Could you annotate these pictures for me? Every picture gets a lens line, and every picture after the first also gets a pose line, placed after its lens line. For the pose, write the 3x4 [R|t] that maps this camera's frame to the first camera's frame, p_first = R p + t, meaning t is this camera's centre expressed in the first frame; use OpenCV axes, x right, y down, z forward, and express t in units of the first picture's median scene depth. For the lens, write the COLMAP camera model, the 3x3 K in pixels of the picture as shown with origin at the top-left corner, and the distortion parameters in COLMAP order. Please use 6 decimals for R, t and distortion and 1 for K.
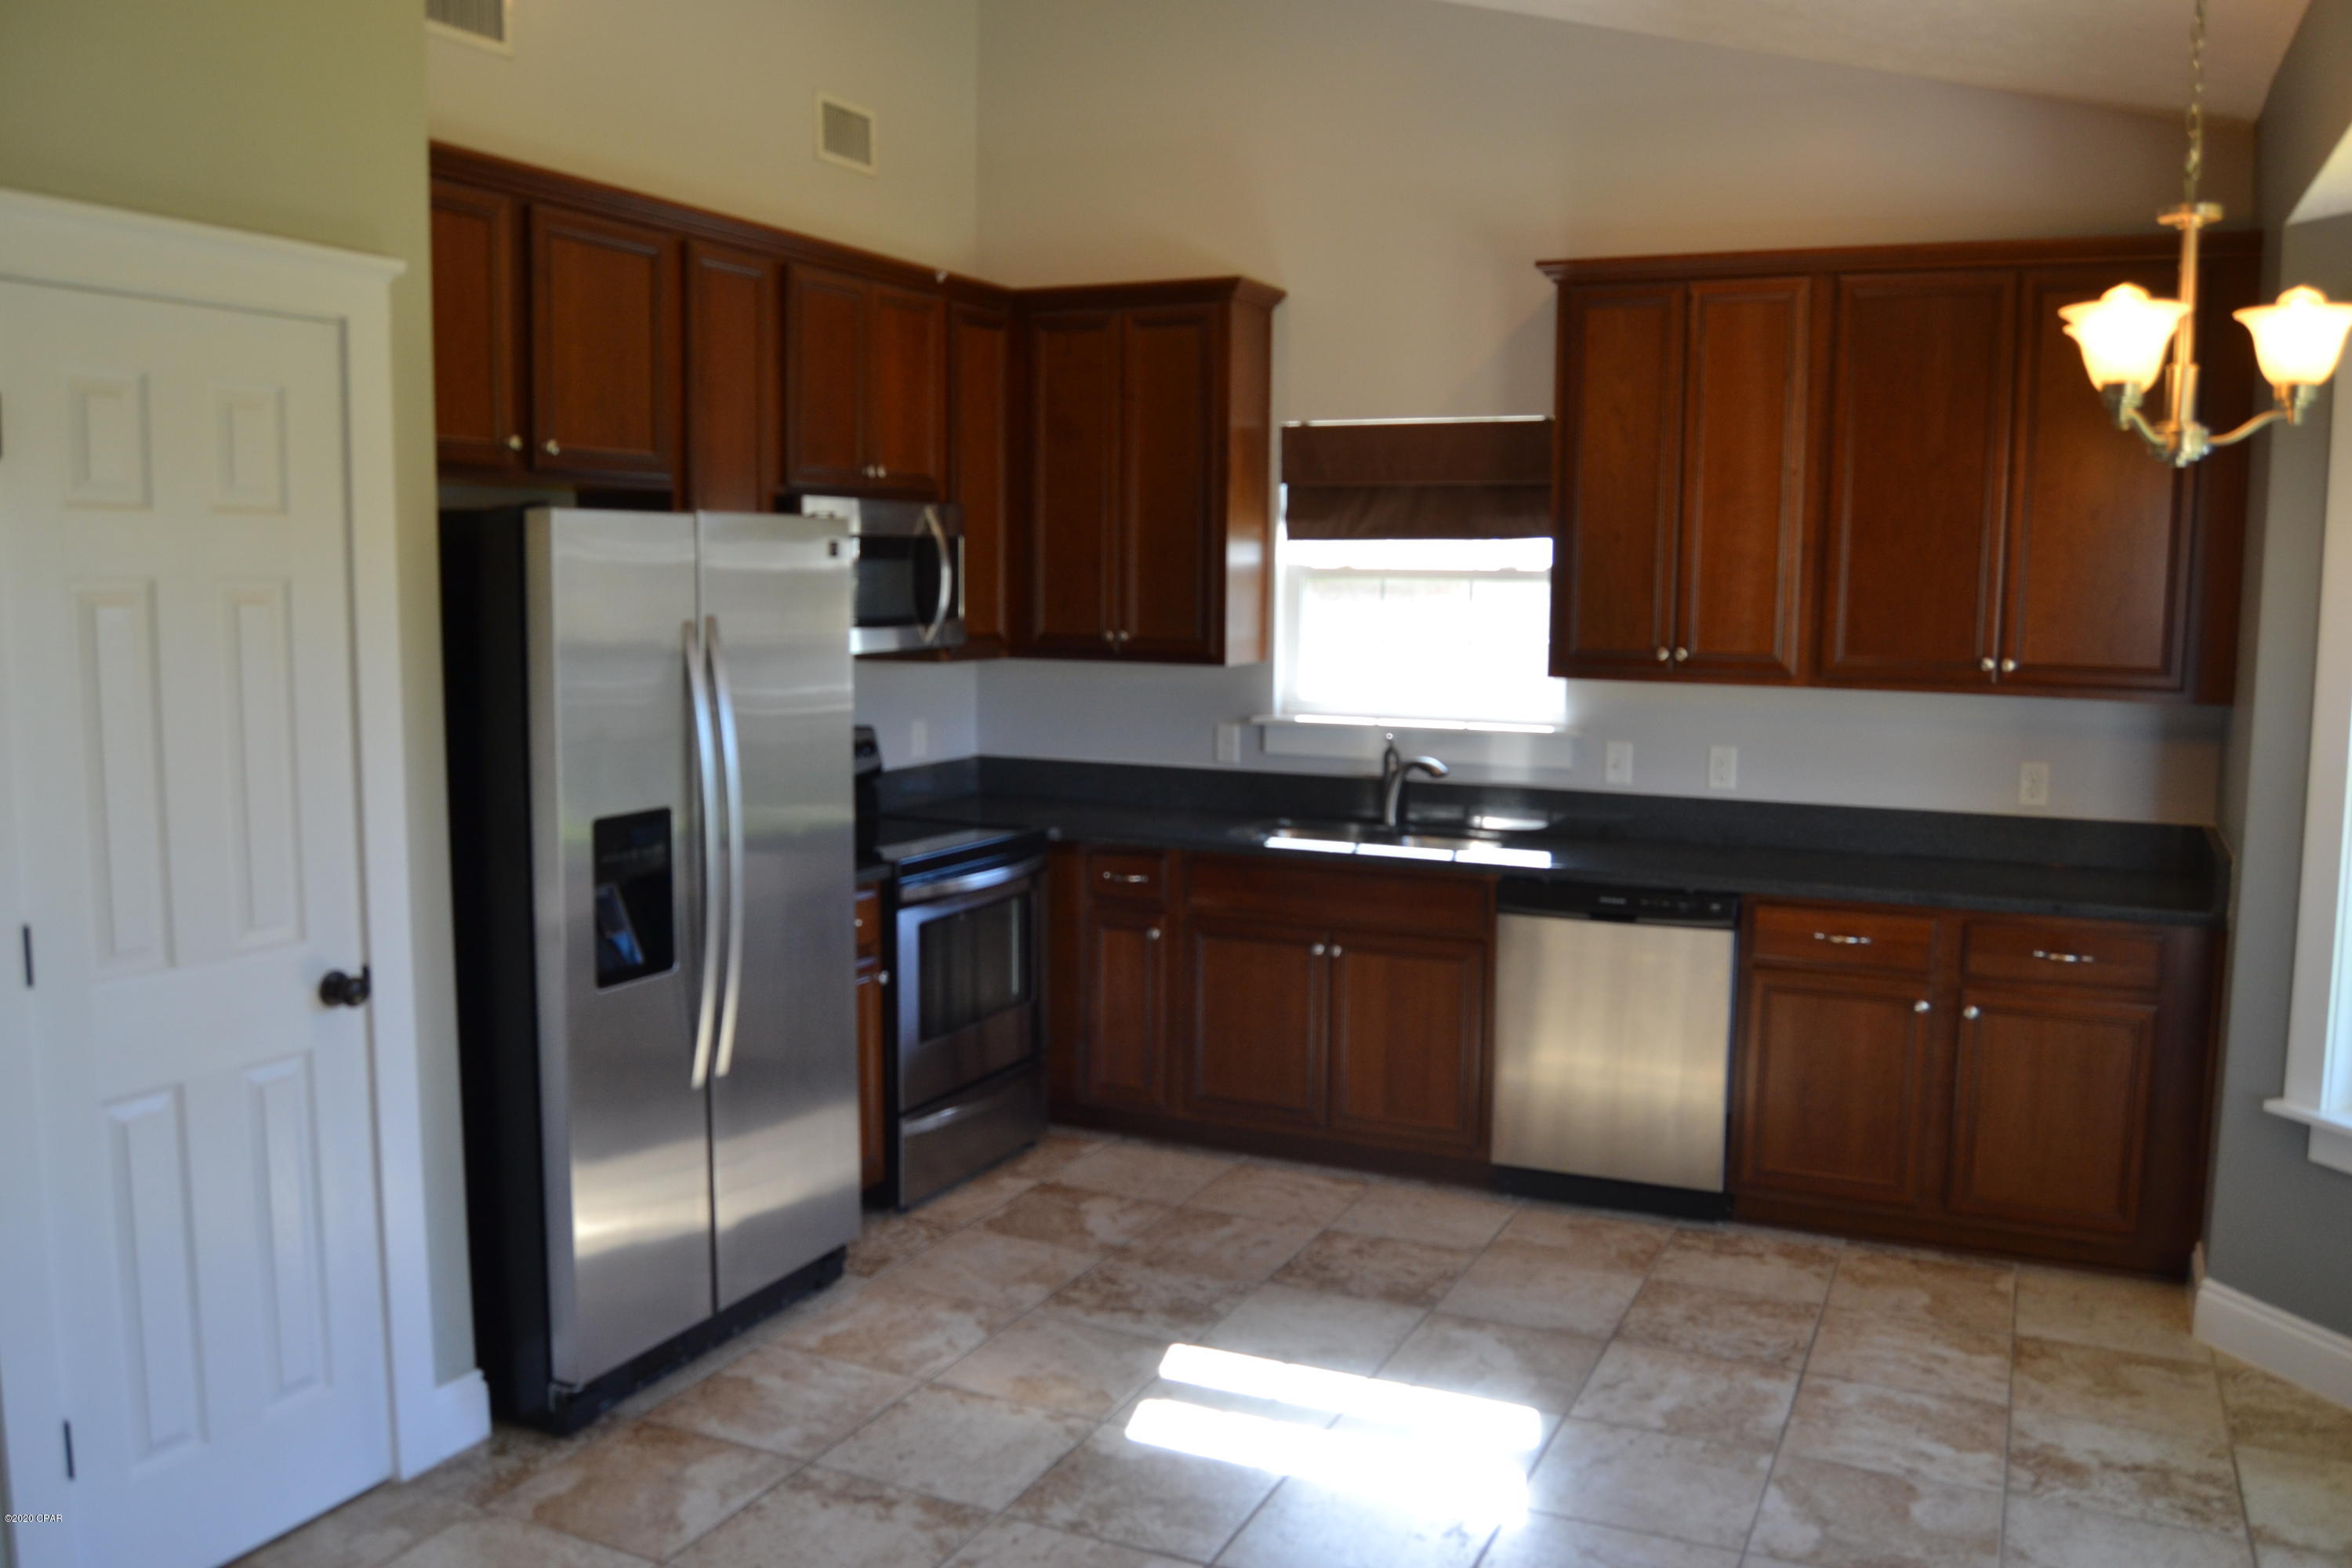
lens RADIAL K [[1885.9, 0, 1181.7], [0, 1885.9, 790.5], [0, 0, 1]] dist [-0.094630, 0.039585]
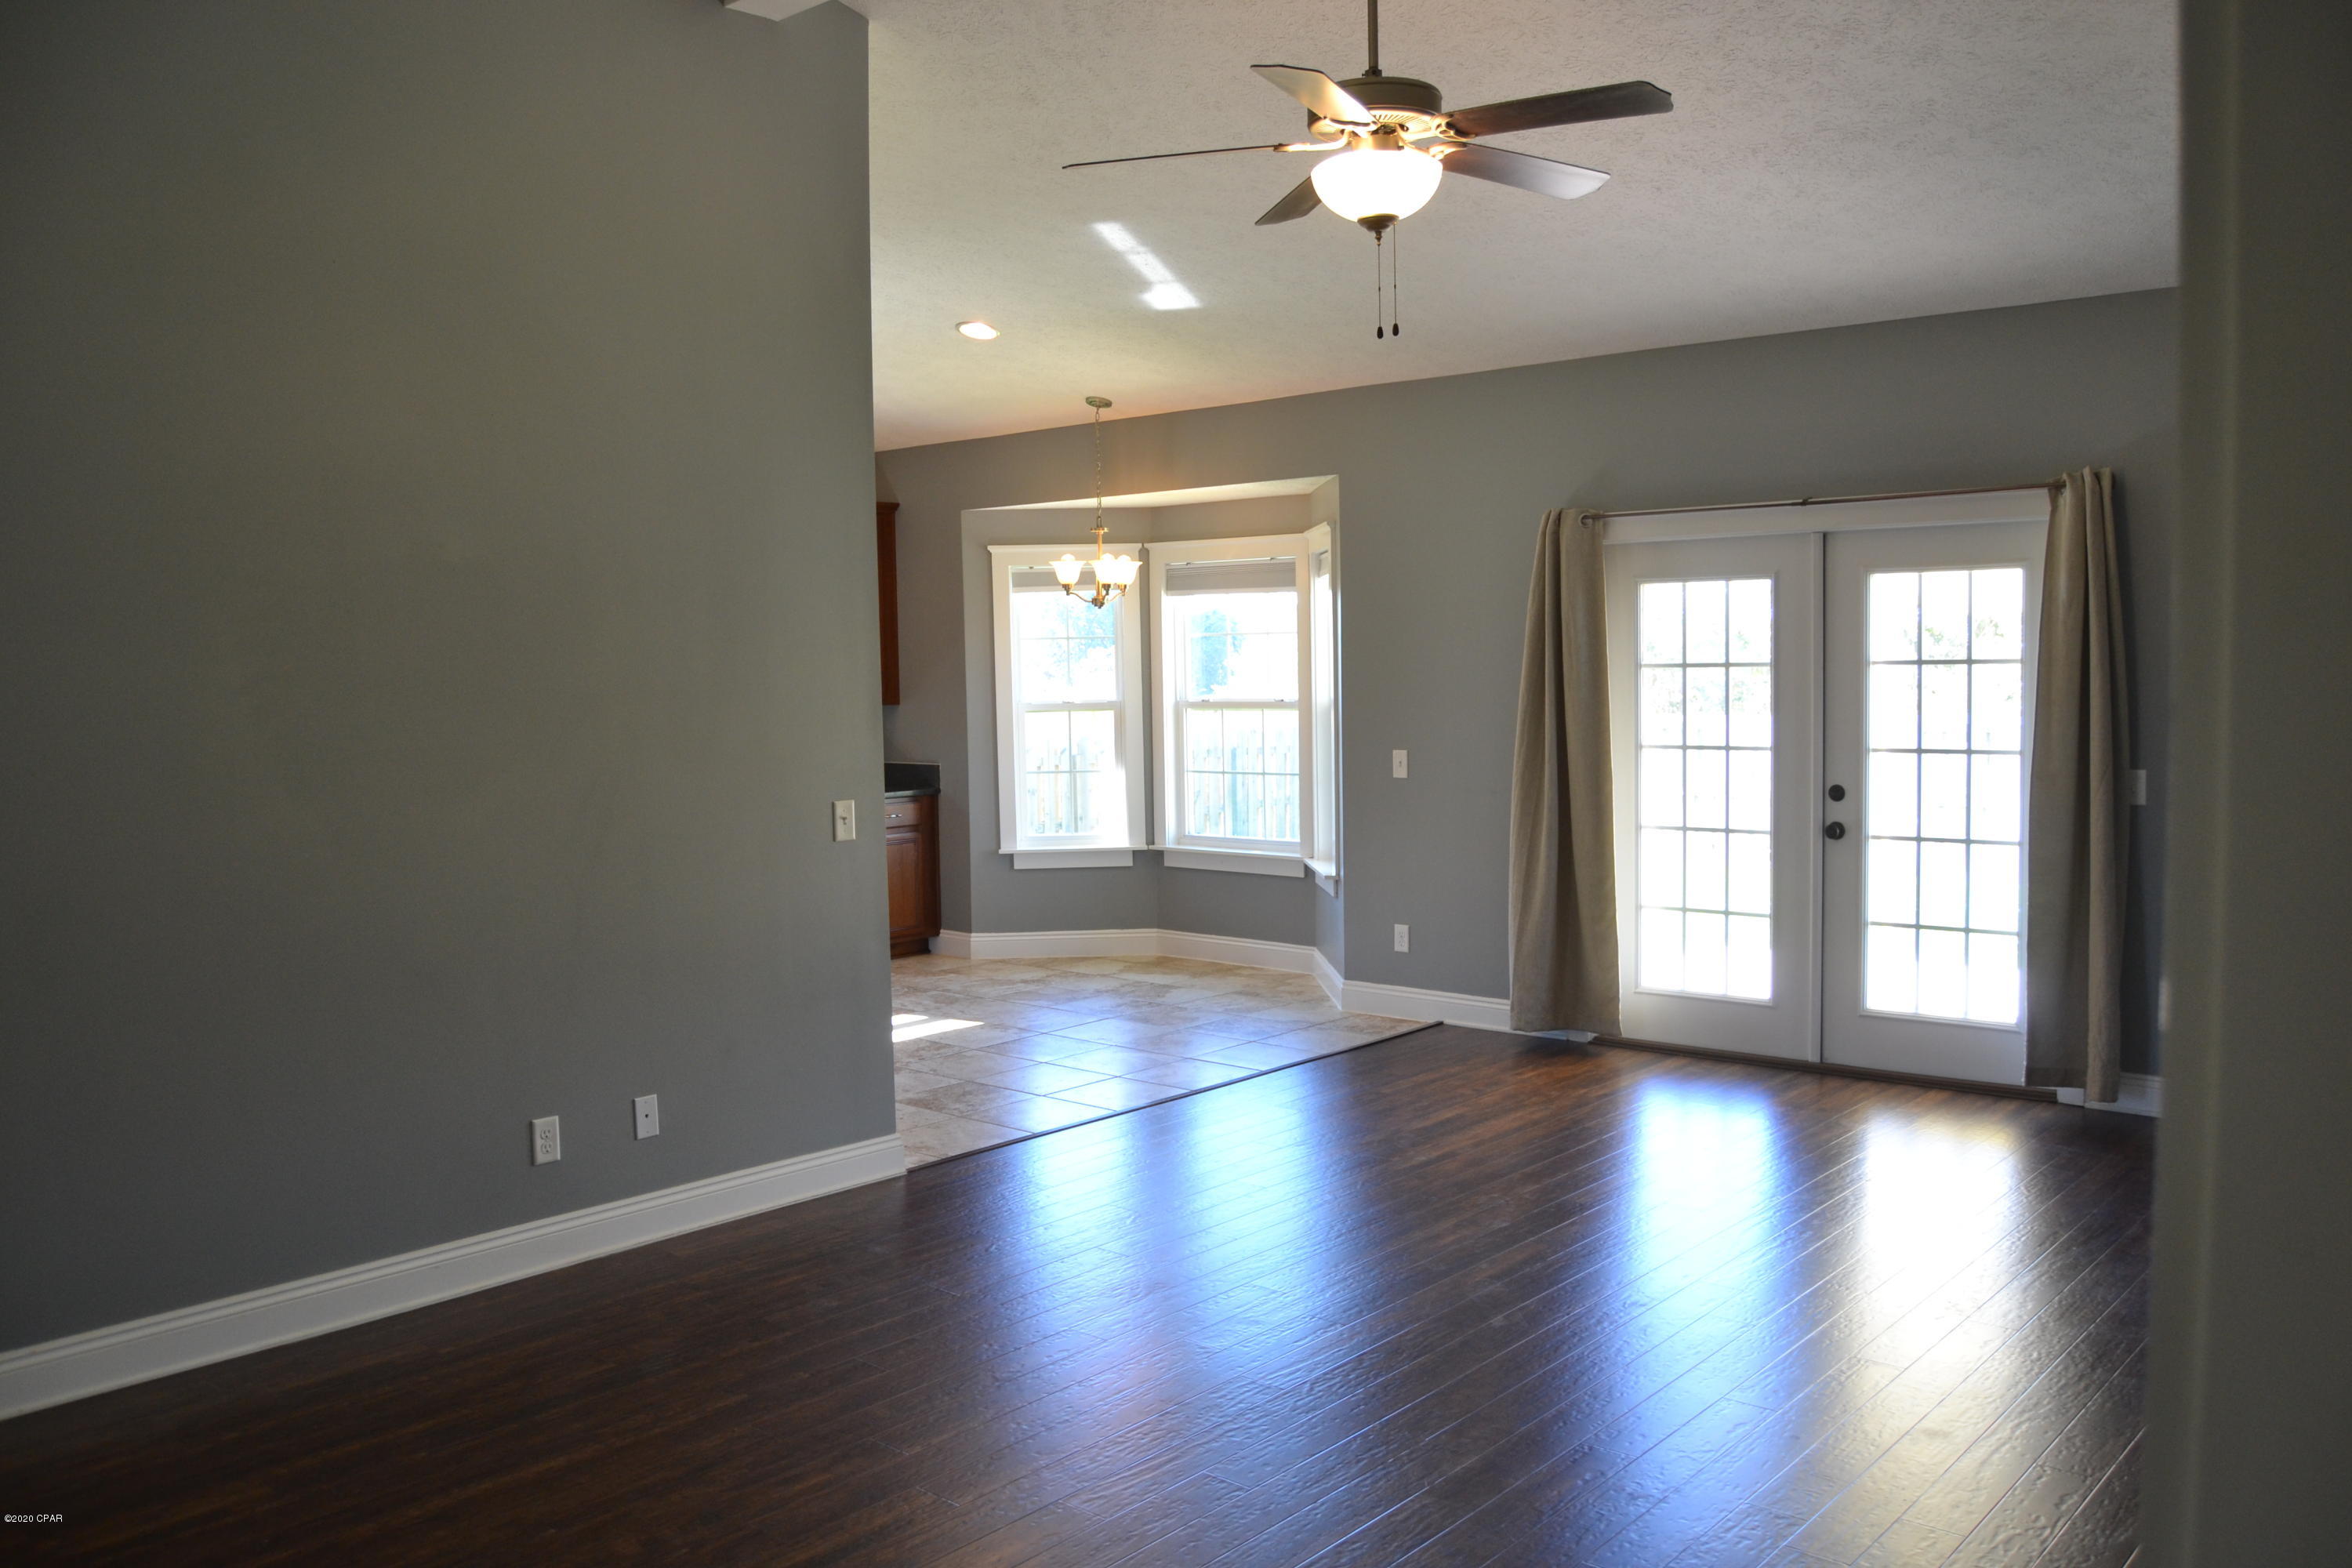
lens RADIAL K [[1863.2, 0, 1182.1], [0, 1863.2, 791.9], [0, 0, 1]] dist [-0.088507, 0.014814]
pose [[0.281645, -0.080320, 0.956151, -1.638525], [0.133092, 0.990128, 0.043971, 0.007831], [-0.950243, 0.114872, 0.289555, -0.009266]]
